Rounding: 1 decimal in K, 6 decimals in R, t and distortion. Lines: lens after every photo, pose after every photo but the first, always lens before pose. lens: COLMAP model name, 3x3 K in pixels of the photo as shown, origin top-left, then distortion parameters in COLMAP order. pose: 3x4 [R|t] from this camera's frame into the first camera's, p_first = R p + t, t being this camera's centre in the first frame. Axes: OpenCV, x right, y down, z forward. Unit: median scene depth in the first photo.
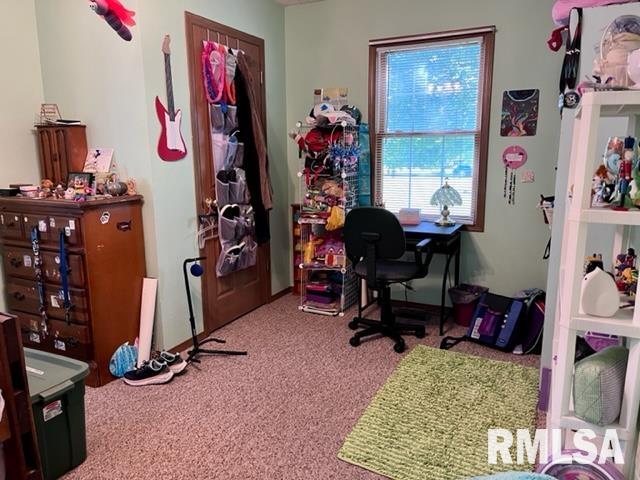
lens RADIAL K [[497.1, 0, 320.0], [0, 497.1, 240.0], [0, 0, 1]] dist [0.064725, -0.094319]
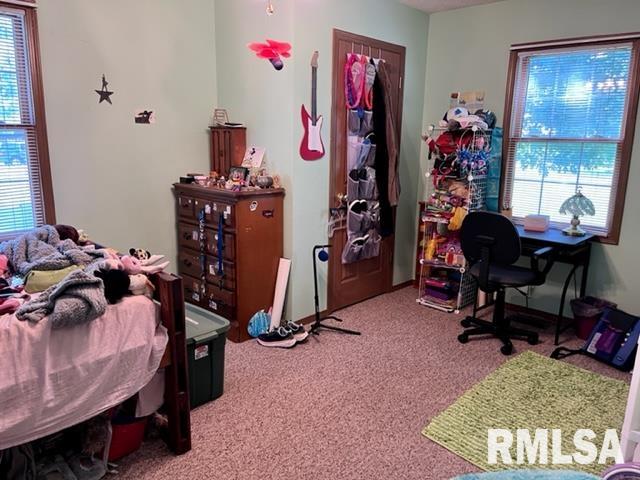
lens RADIAL K [[497.1, 0, 320.0], [0, 497.1, 240.0], [0, 0, 1]] dist [0.064725, -0.094319]
pose [[0.953929, 0.088234, -0.286767, 0.065943], [-0.081990, 0.996062, 0.033736, -0.013119], [0.288614, -0.008670, 0.957406, -0.093326]]
